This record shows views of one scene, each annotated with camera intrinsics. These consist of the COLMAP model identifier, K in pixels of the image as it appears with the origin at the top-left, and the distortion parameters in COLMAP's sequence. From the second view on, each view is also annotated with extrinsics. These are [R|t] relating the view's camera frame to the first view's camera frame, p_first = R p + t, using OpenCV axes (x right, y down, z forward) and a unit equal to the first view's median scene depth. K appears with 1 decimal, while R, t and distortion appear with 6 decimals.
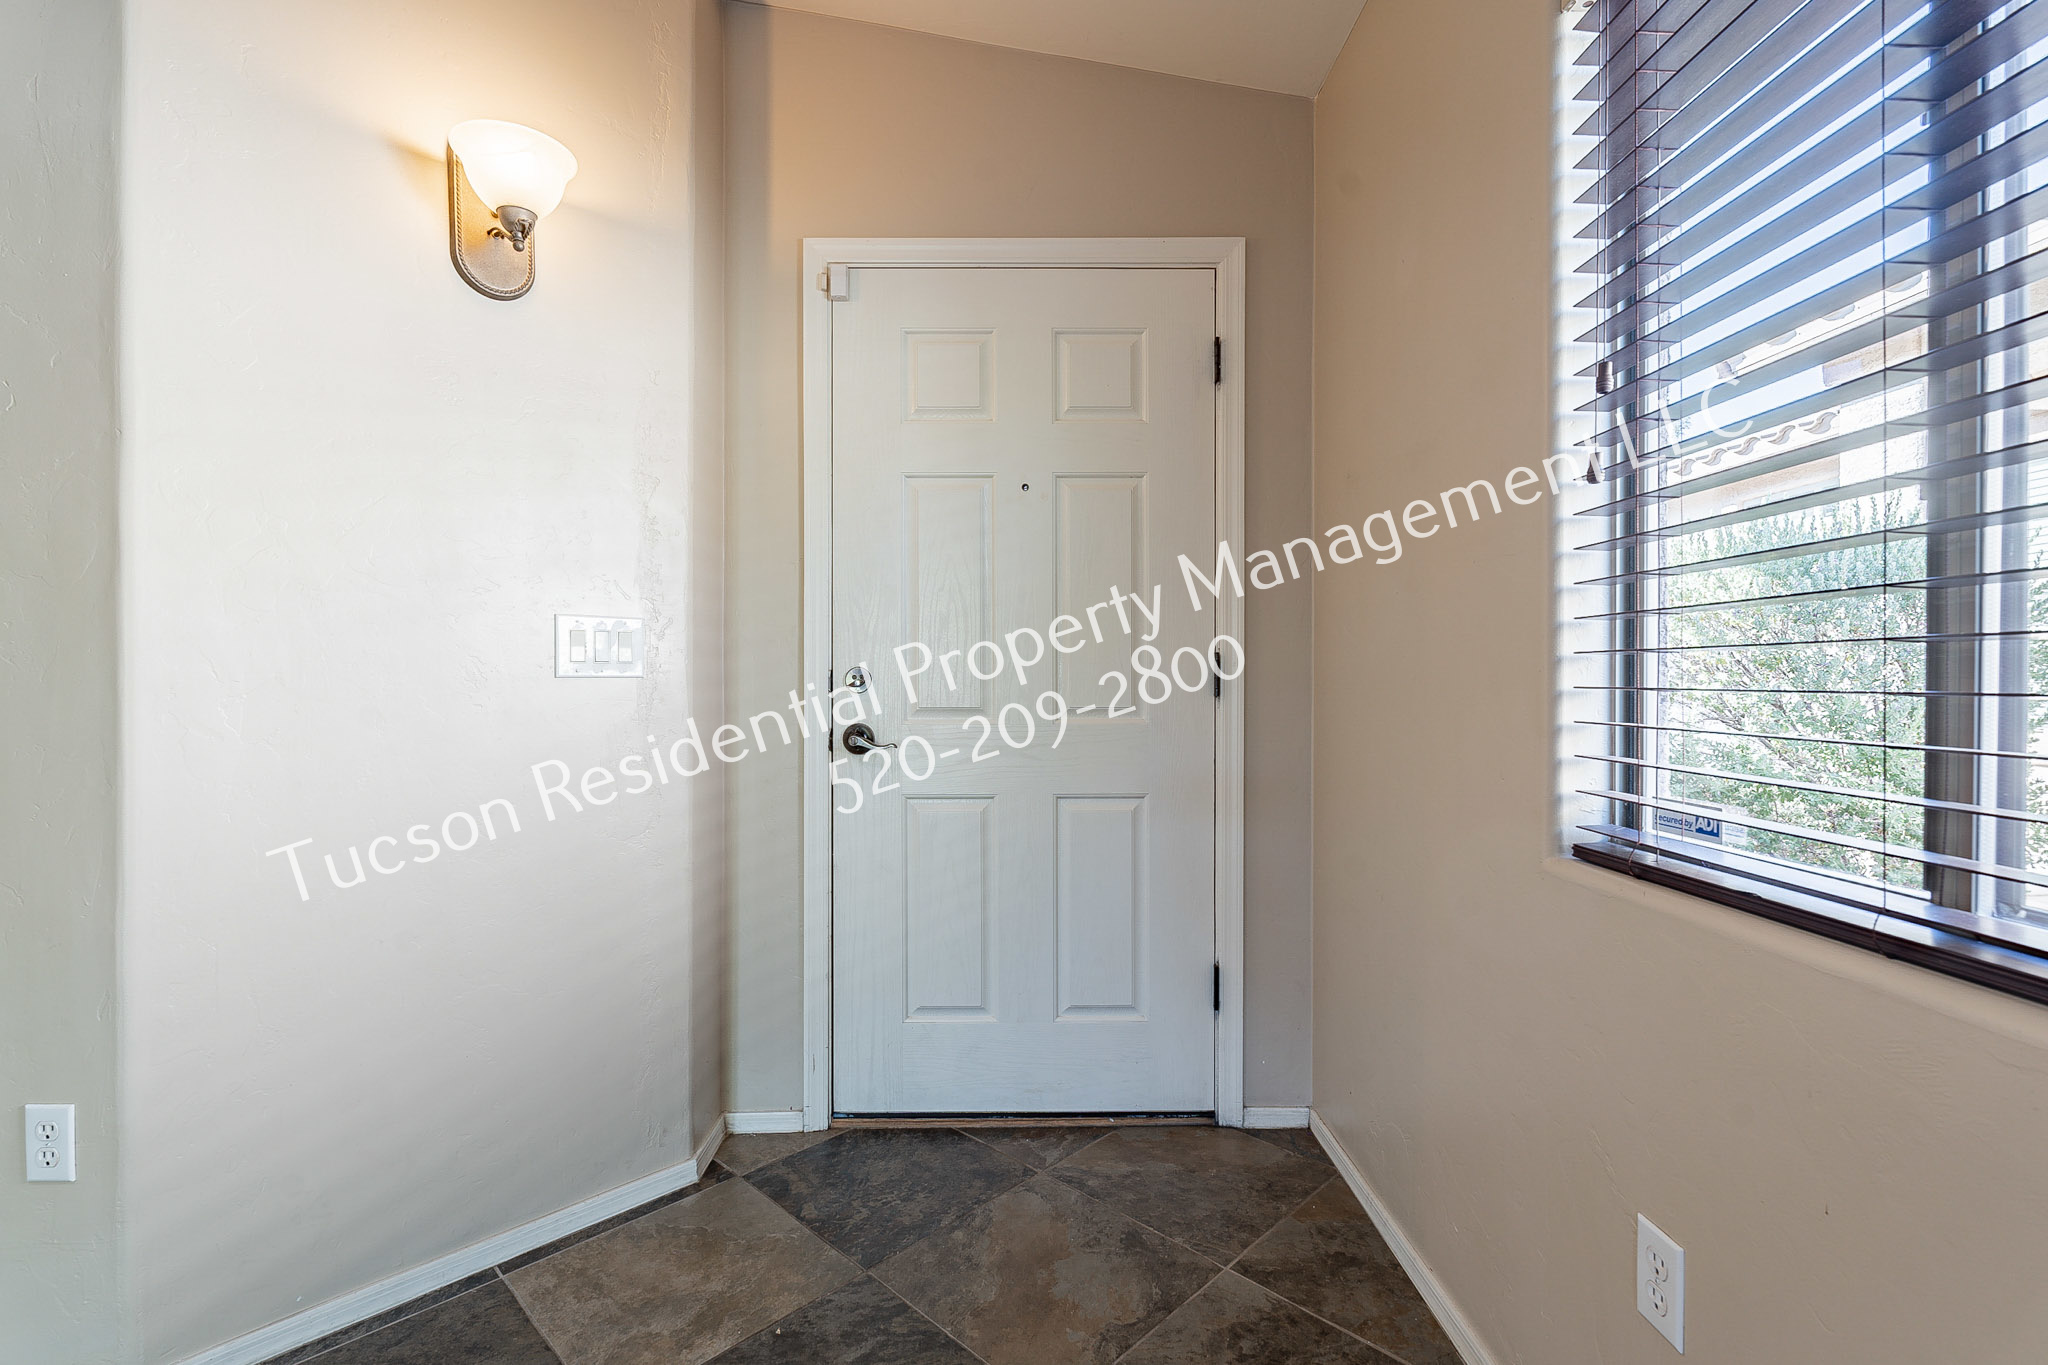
lens RADIAL K [[902.3, 0, 1021.9], [0, 902.3, 686.6], [0, 0, 1]] dist [-0.004952, 0.000049]
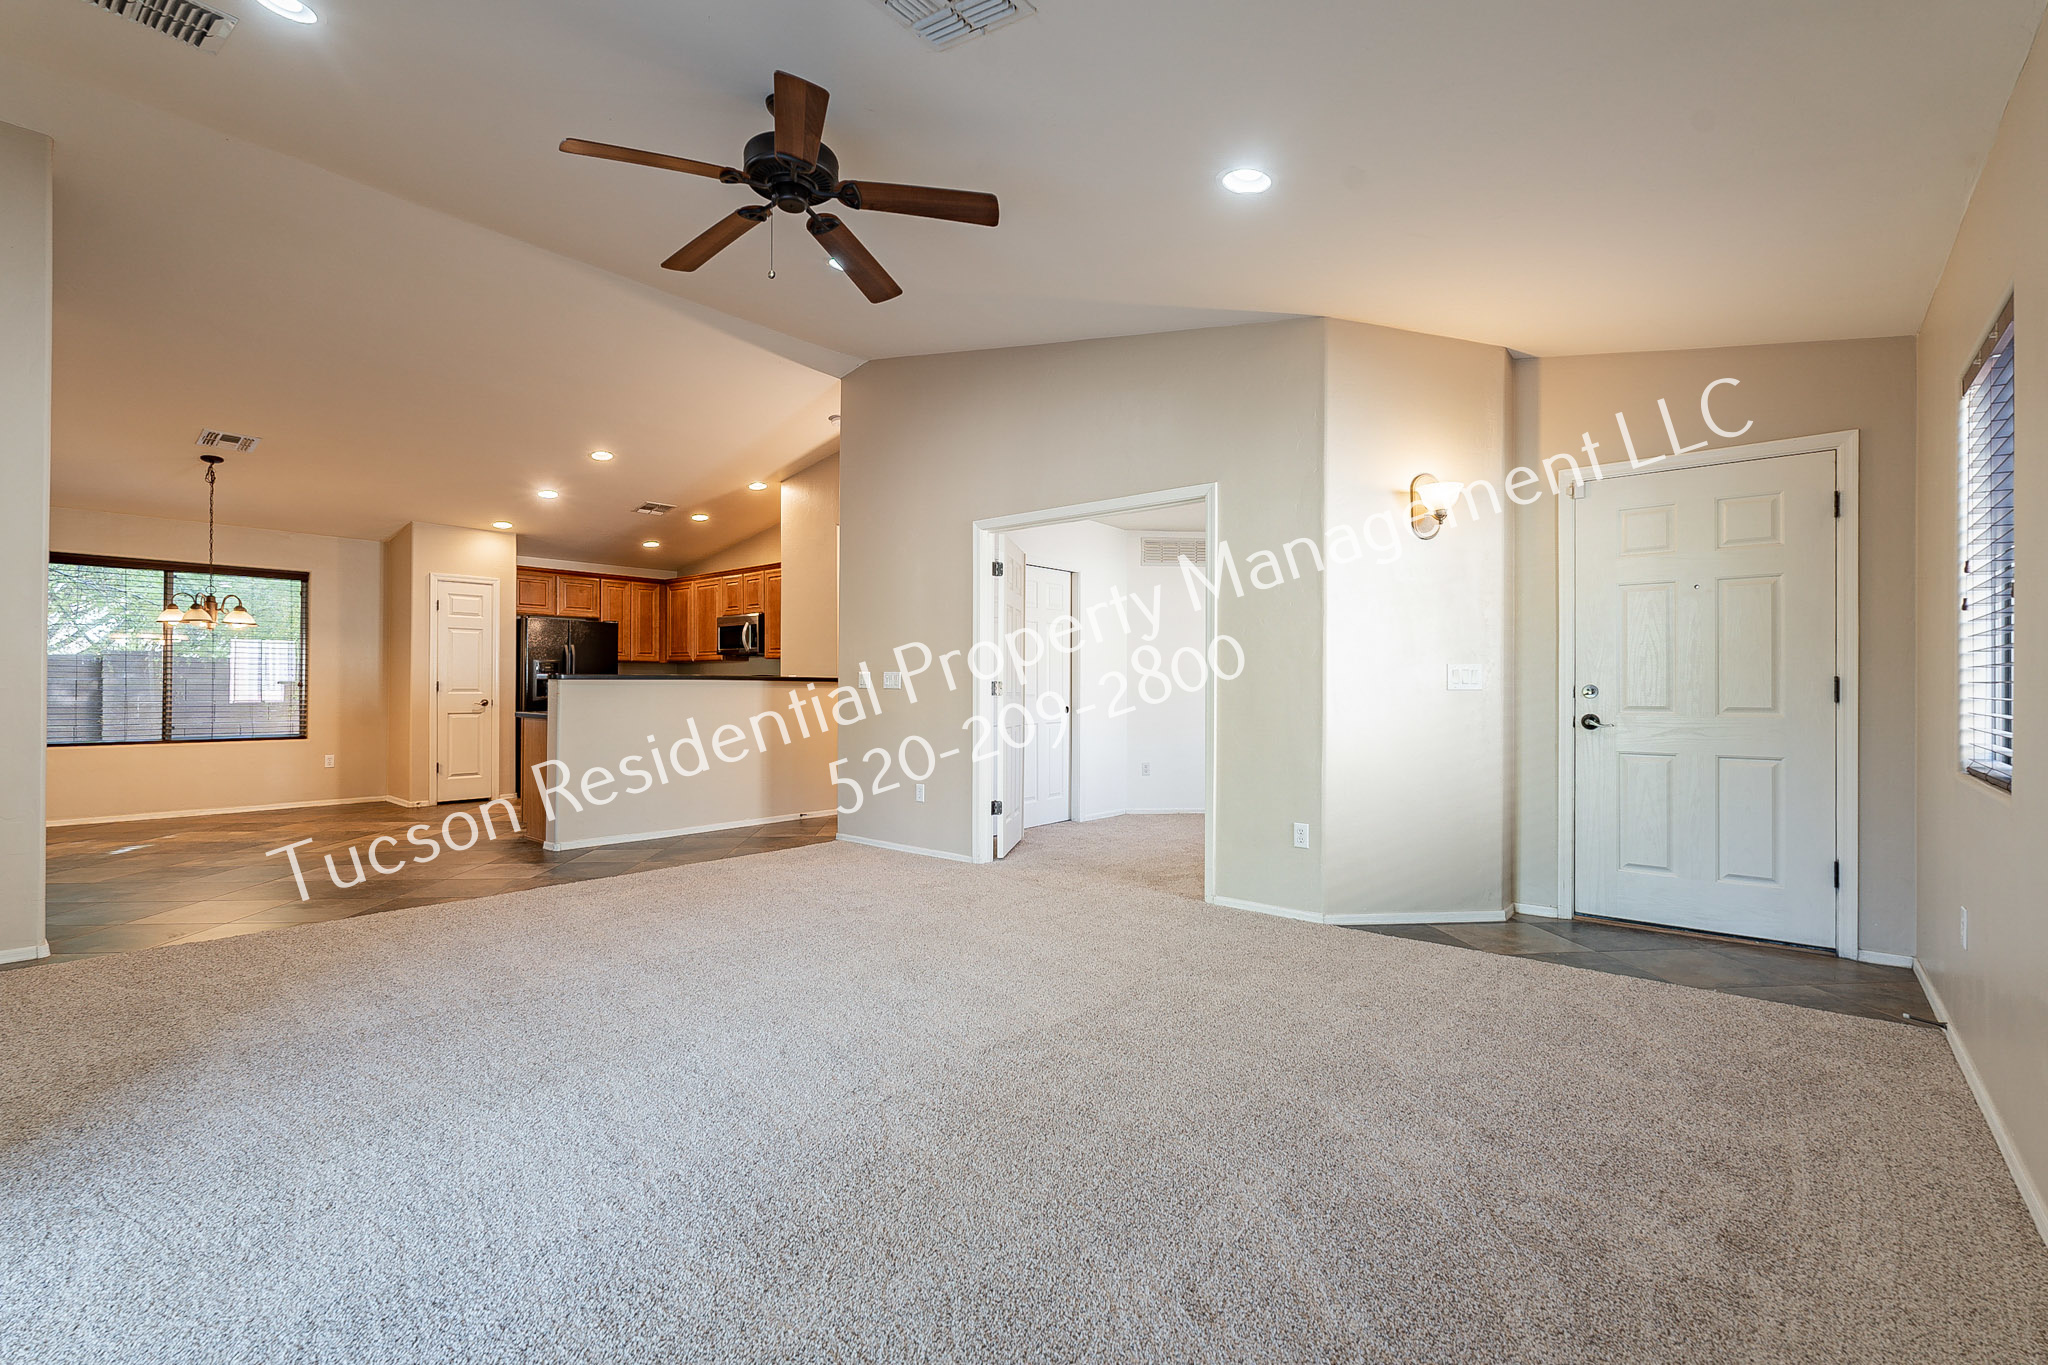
lens RADIAL K [[902.3, 0, 1020.4], [0, 902.3, 686.9], [0, 0, 1]] dist [-0.004952, 0.000049]
pose [[0.753652, 0.001392, -0.657272, 0.169908], [-0.005288, 0.999978, -0.003946, -0.002819], [0.657252, 0.006449, 0.753643, -1.281775]]
